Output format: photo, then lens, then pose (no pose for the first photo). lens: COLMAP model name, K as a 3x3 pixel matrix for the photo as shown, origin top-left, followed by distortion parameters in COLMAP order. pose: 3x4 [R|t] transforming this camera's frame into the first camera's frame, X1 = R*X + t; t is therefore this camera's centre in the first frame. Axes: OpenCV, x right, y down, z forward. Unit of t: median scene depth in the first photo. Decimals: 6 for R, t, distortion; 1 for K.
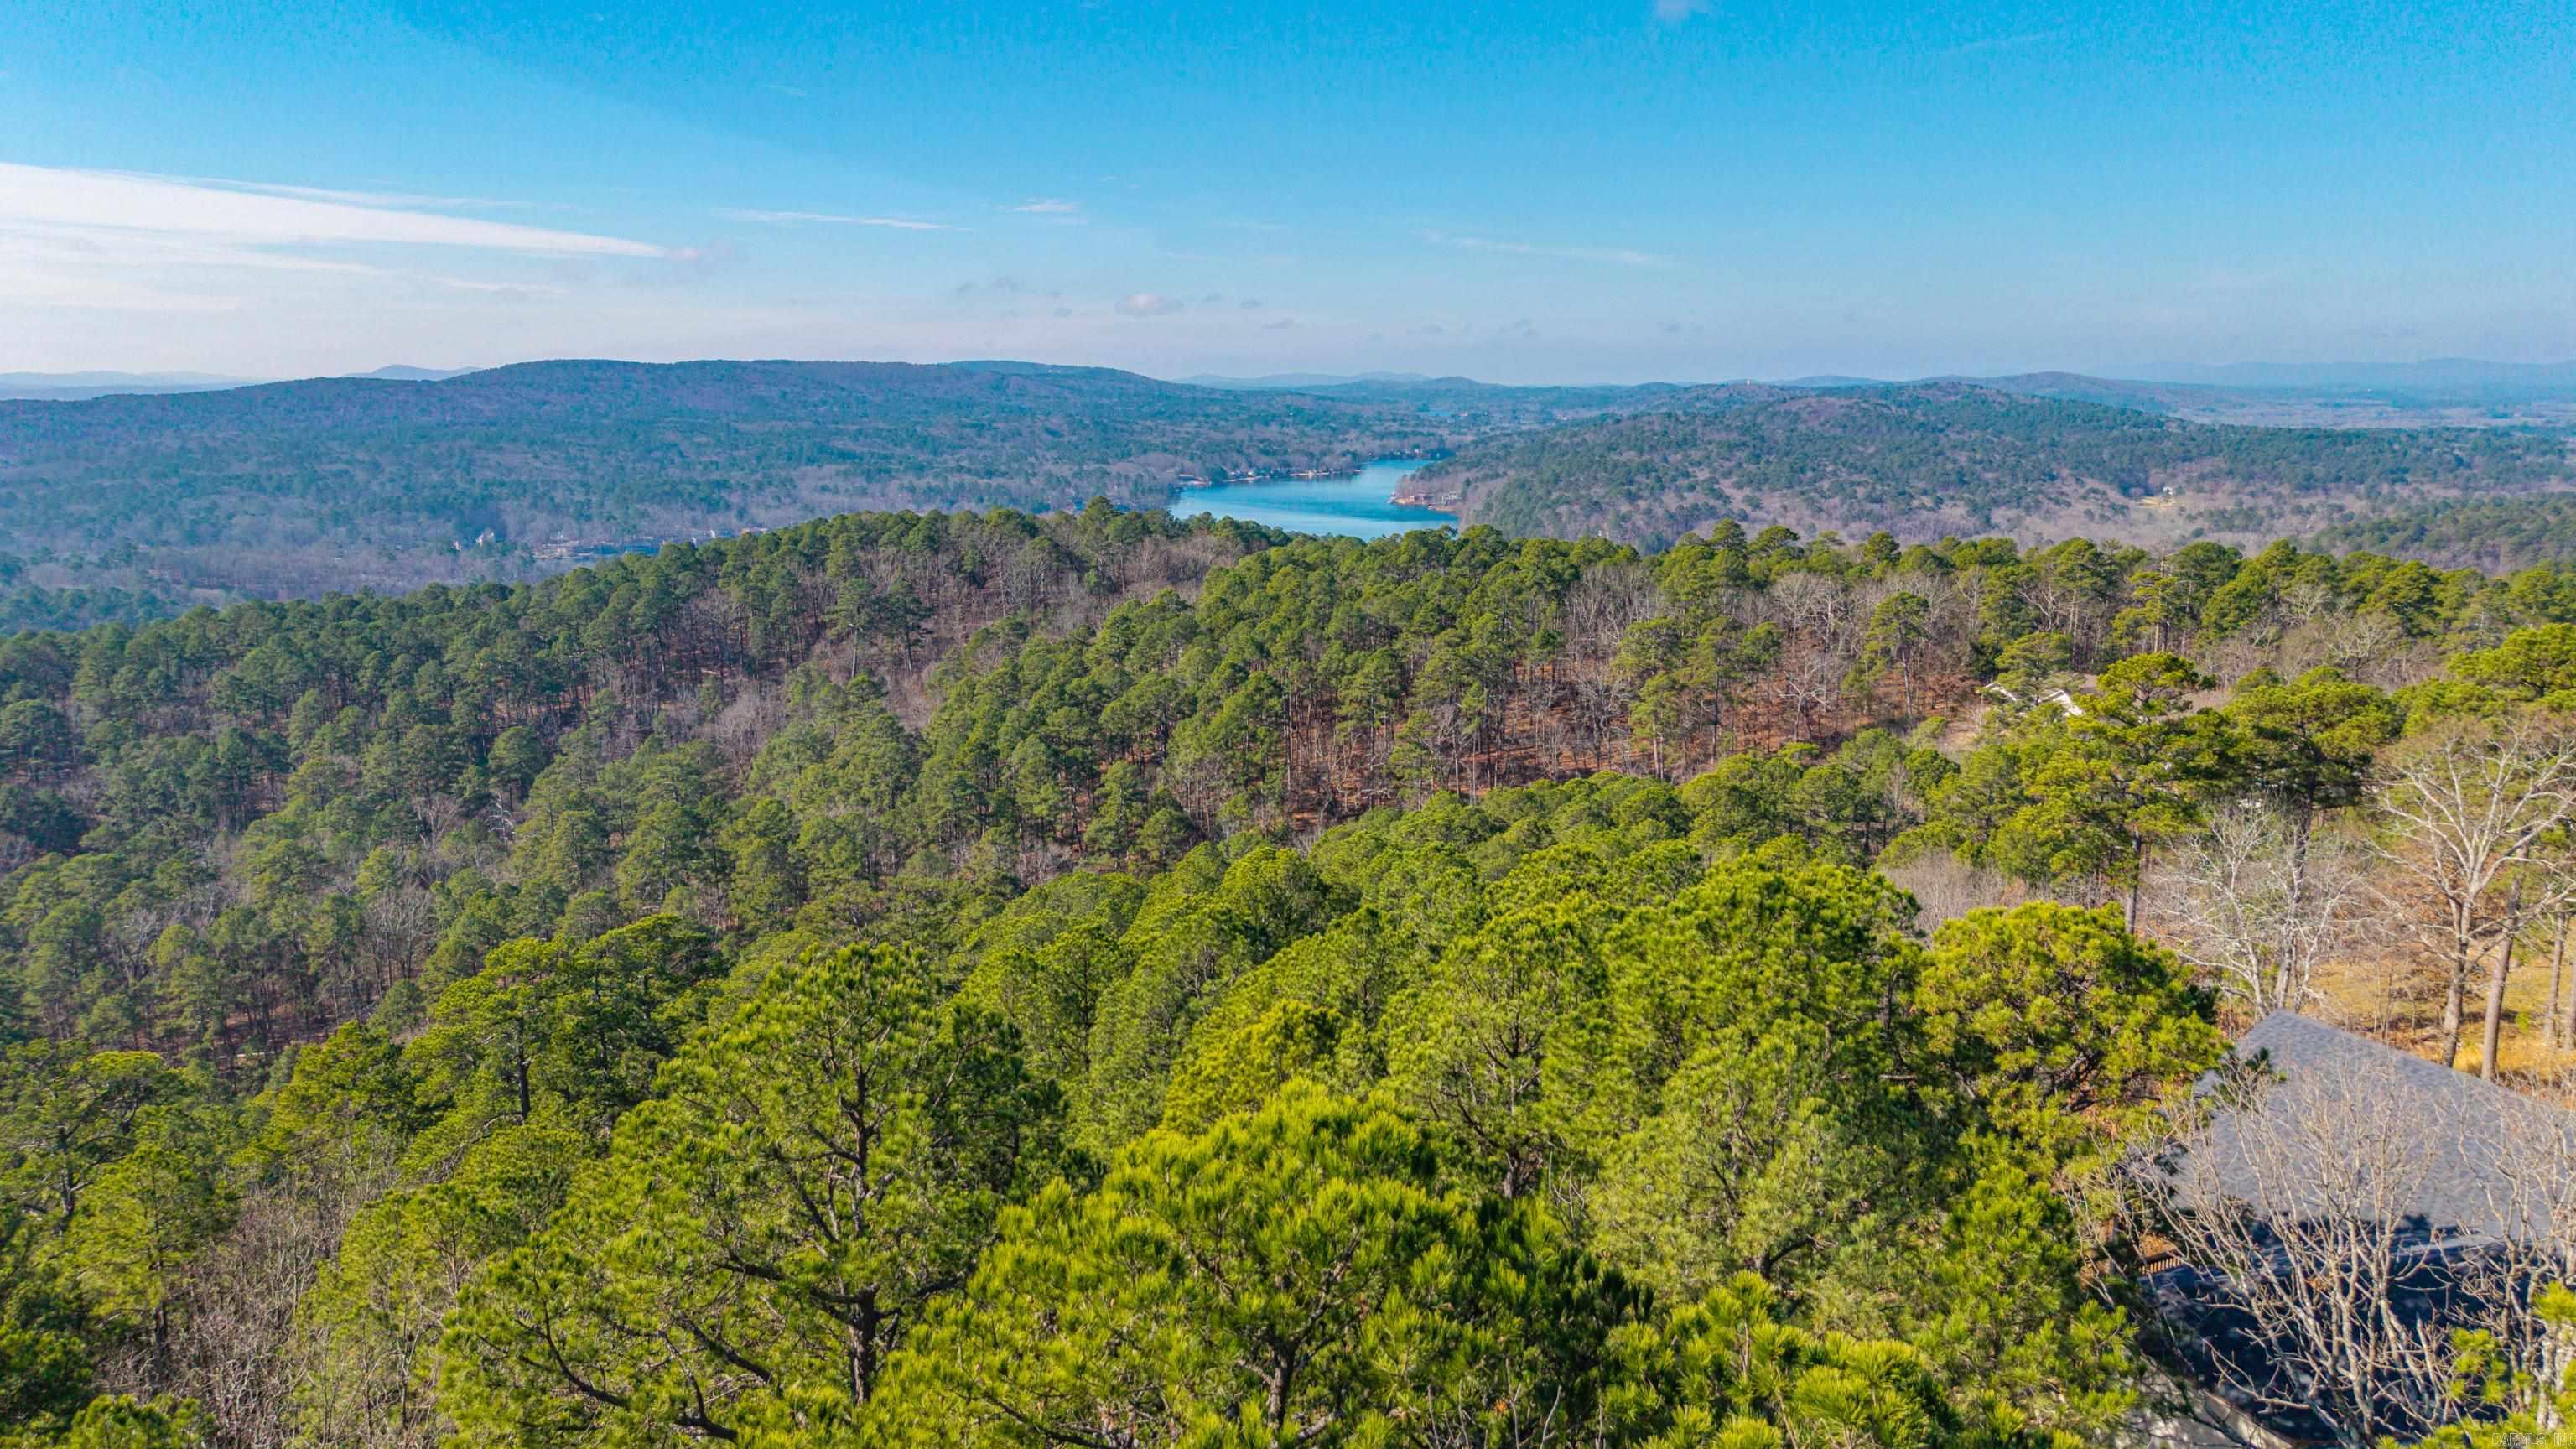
lens RADIAL K [[1699.0, 0, 1290.5], [0, 1699.0, 731.7], [0, 0, 1]] dist [0.057955, -0.096473]
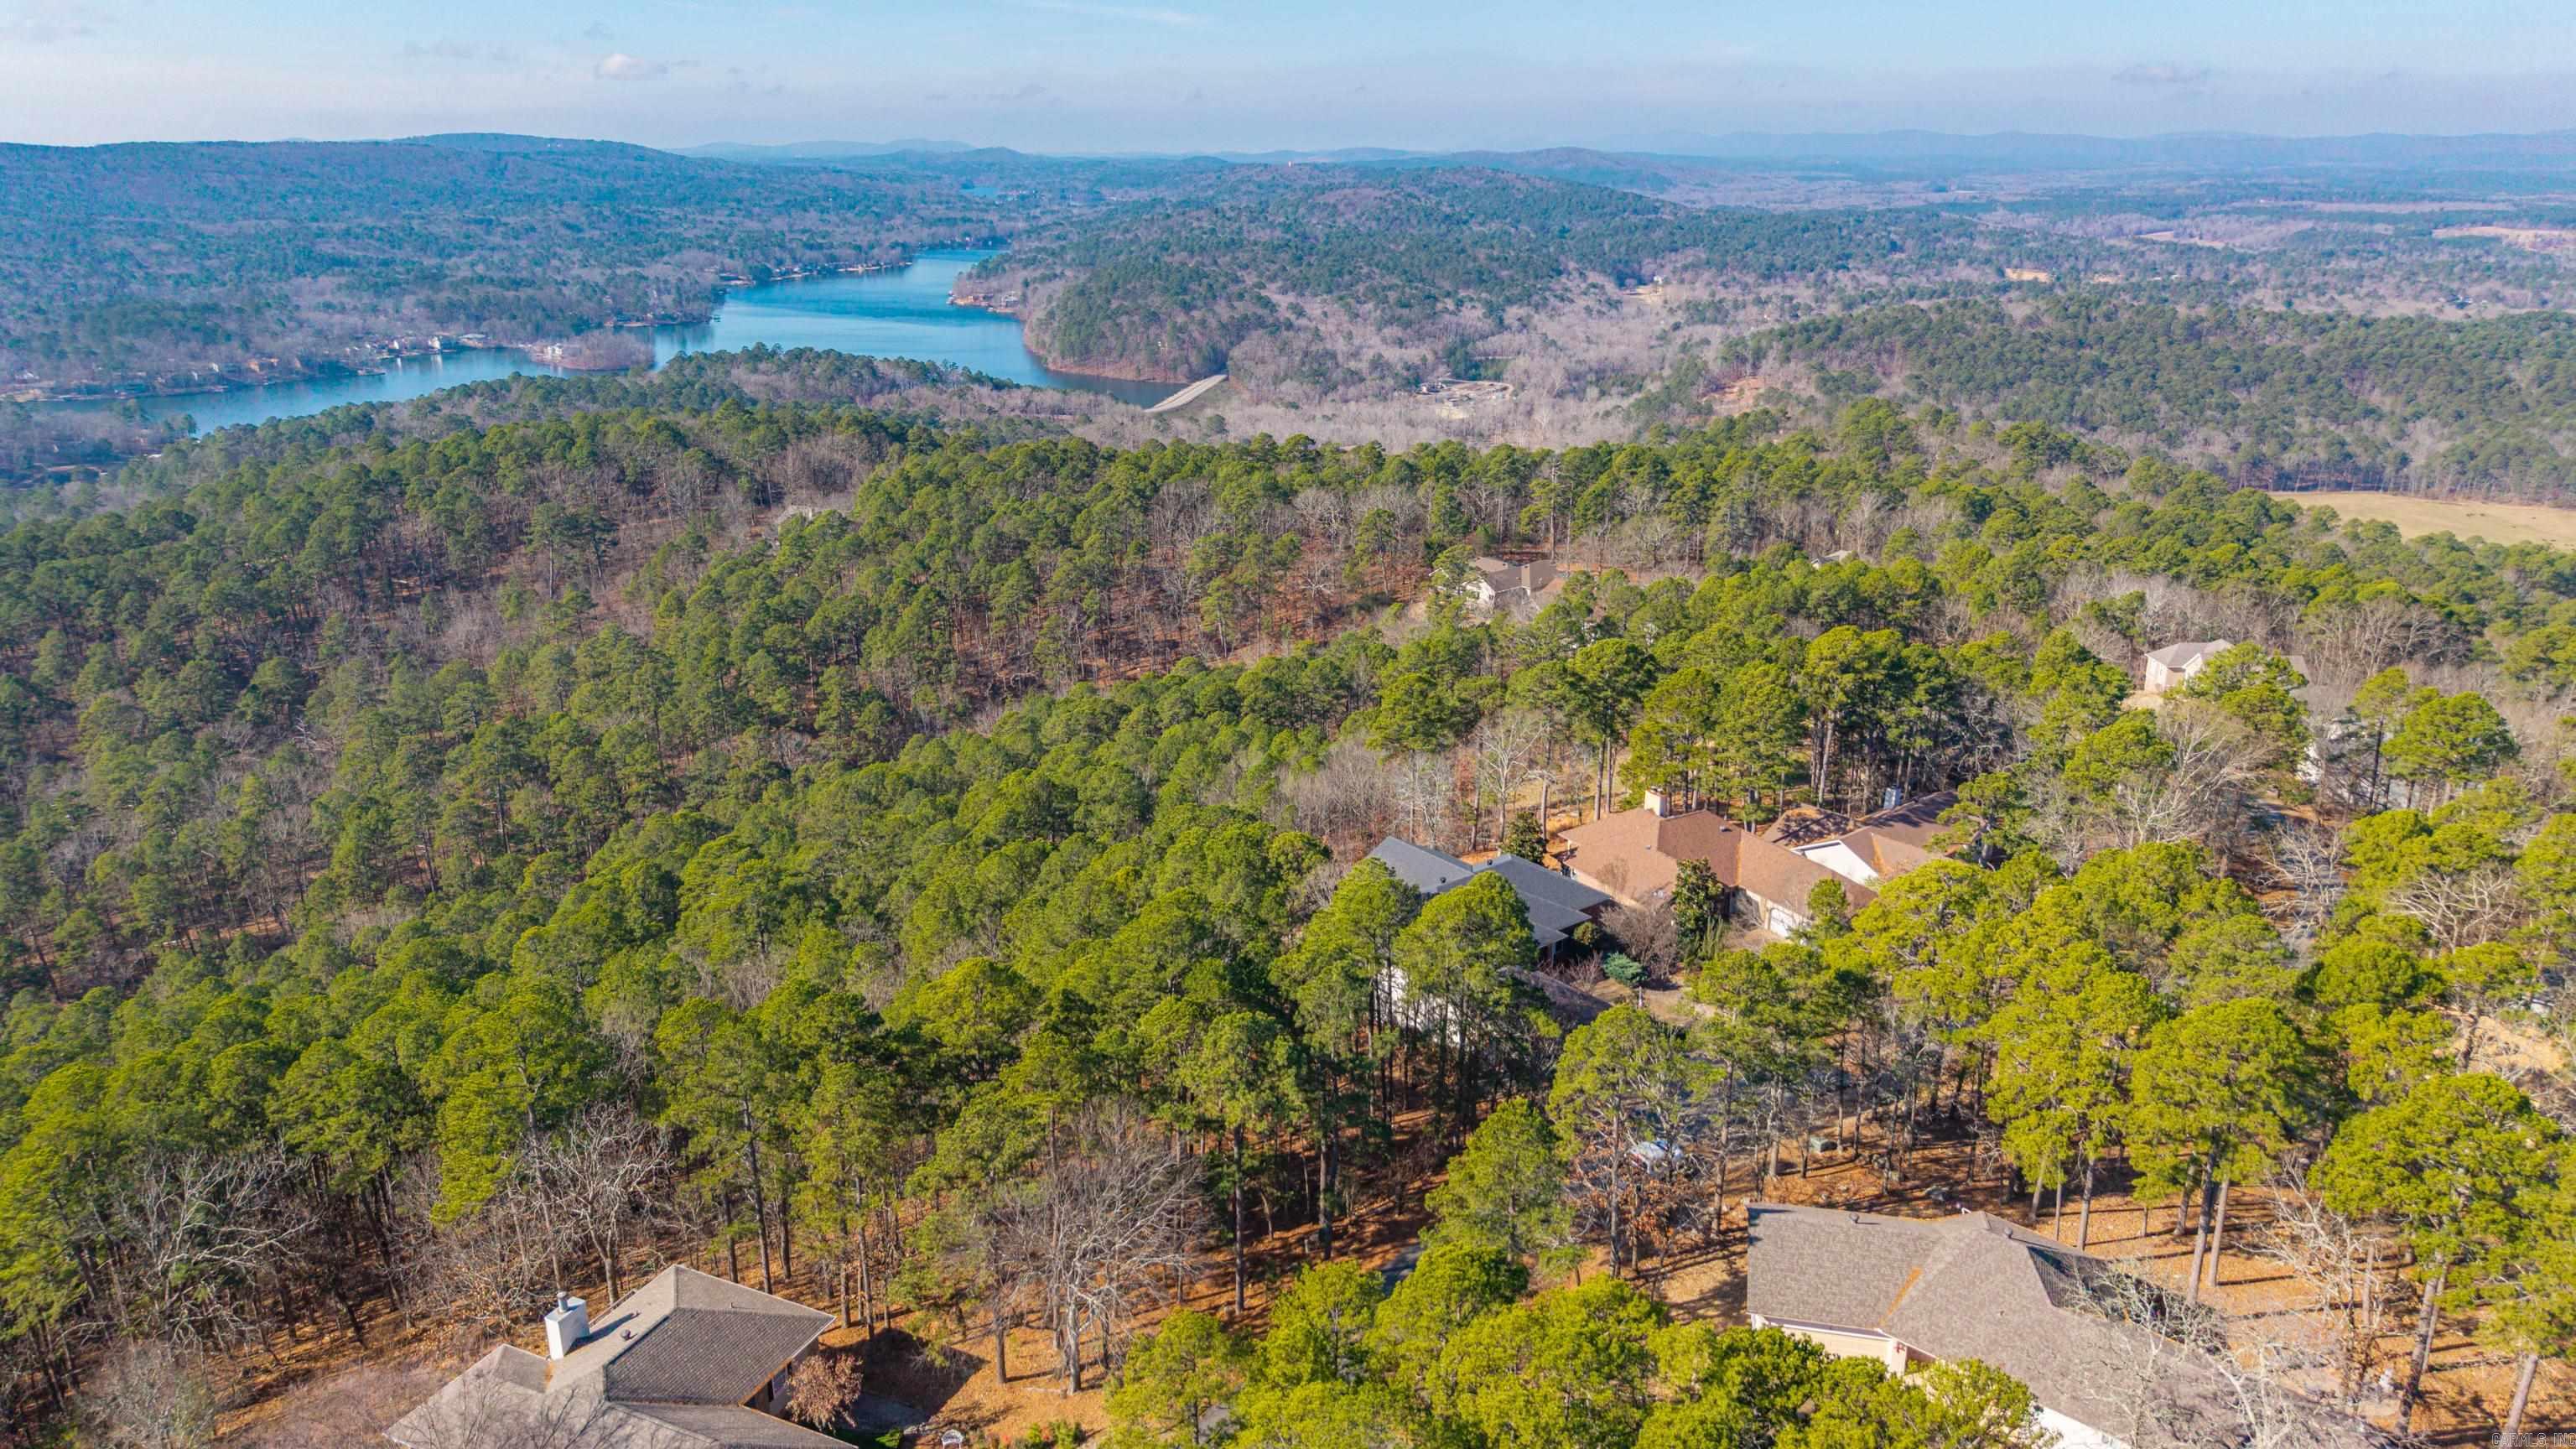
lens RADIAL K [[1699.0, 0, 1290.5], [0, 1699.0, 731.7], [0, 0, 1]] dist [0.057955, -0.096473]
pose [[0.967392, -0.081851, 0.239692, -0.012039], [0.050721, 0.989779, 0.133286, -0.014407], [-0.248152, -0.116782, 0.961656, -0.062005]]
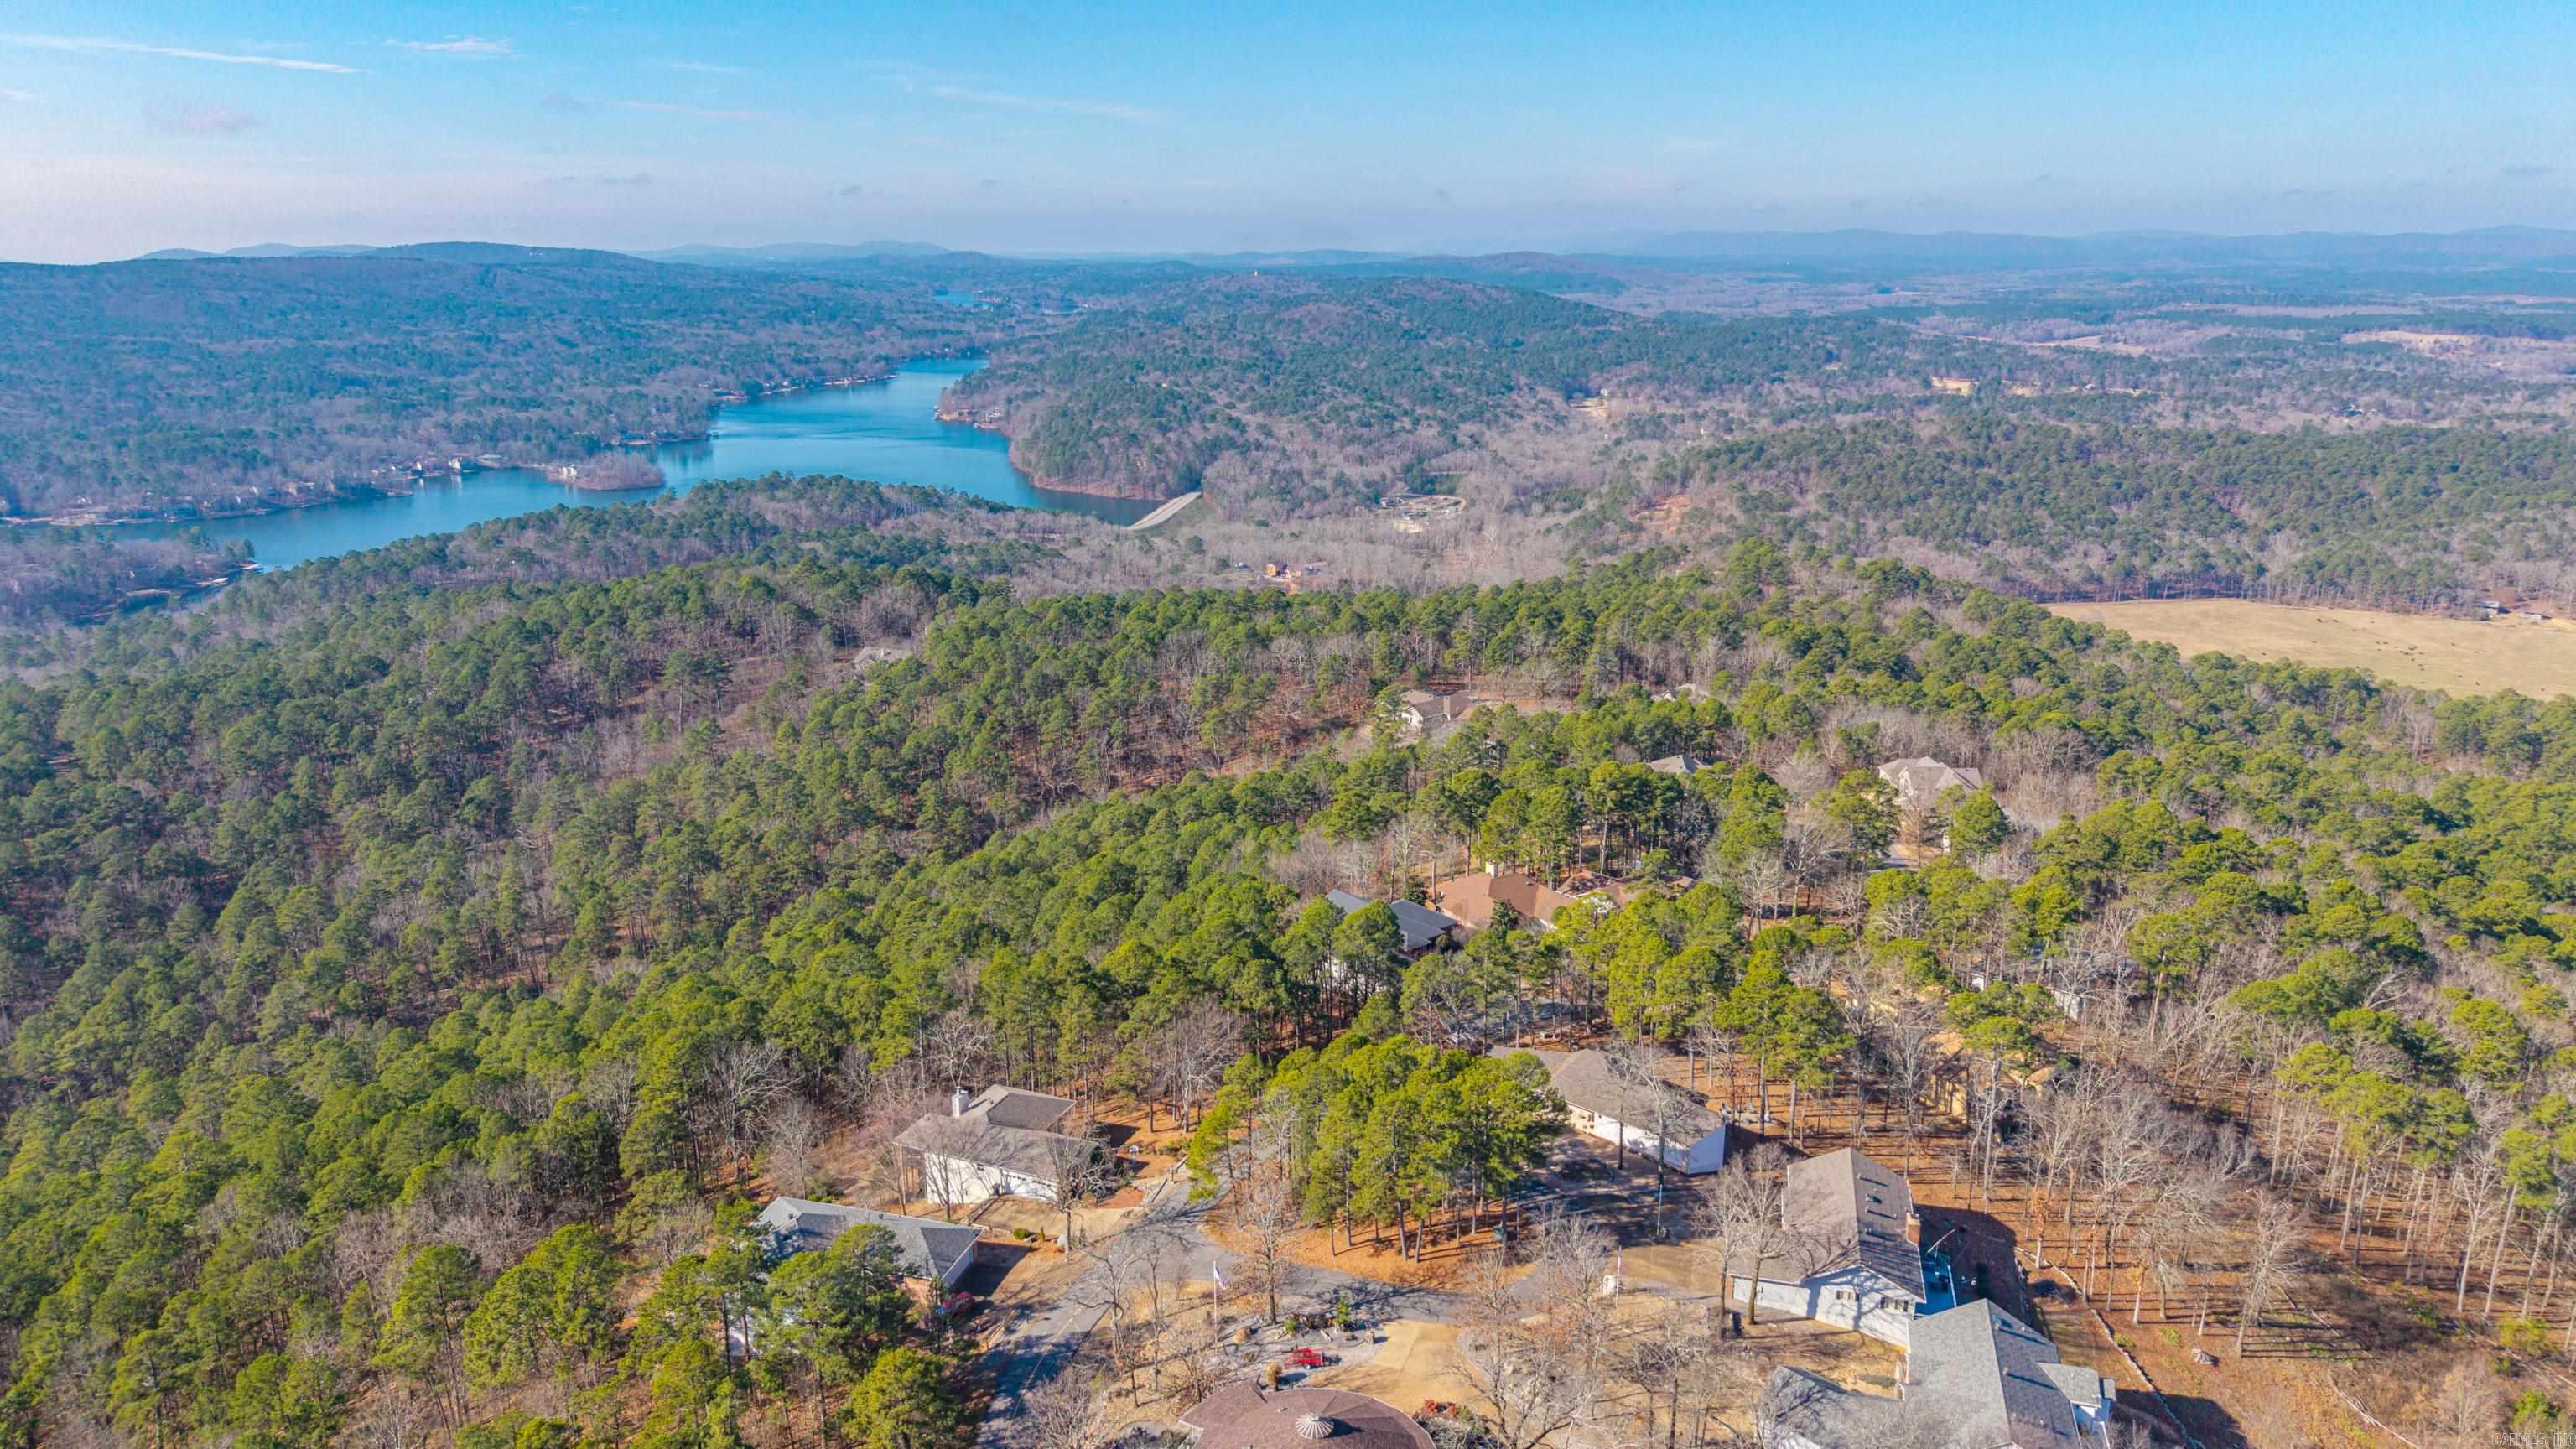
lens RADIAL K [[1703.2, 0, 1288.0], [0, 1703.2, 724.5], [0, 0, 1]] dist [0.073125, -0.130116]
pose [[0.962585, -0.076207, 0.260043, -0.030725], [0.057649, 0.995264, 0.078271, -0.024914], [-0.264776, -0.060351, 0.962420, -0.130634]]
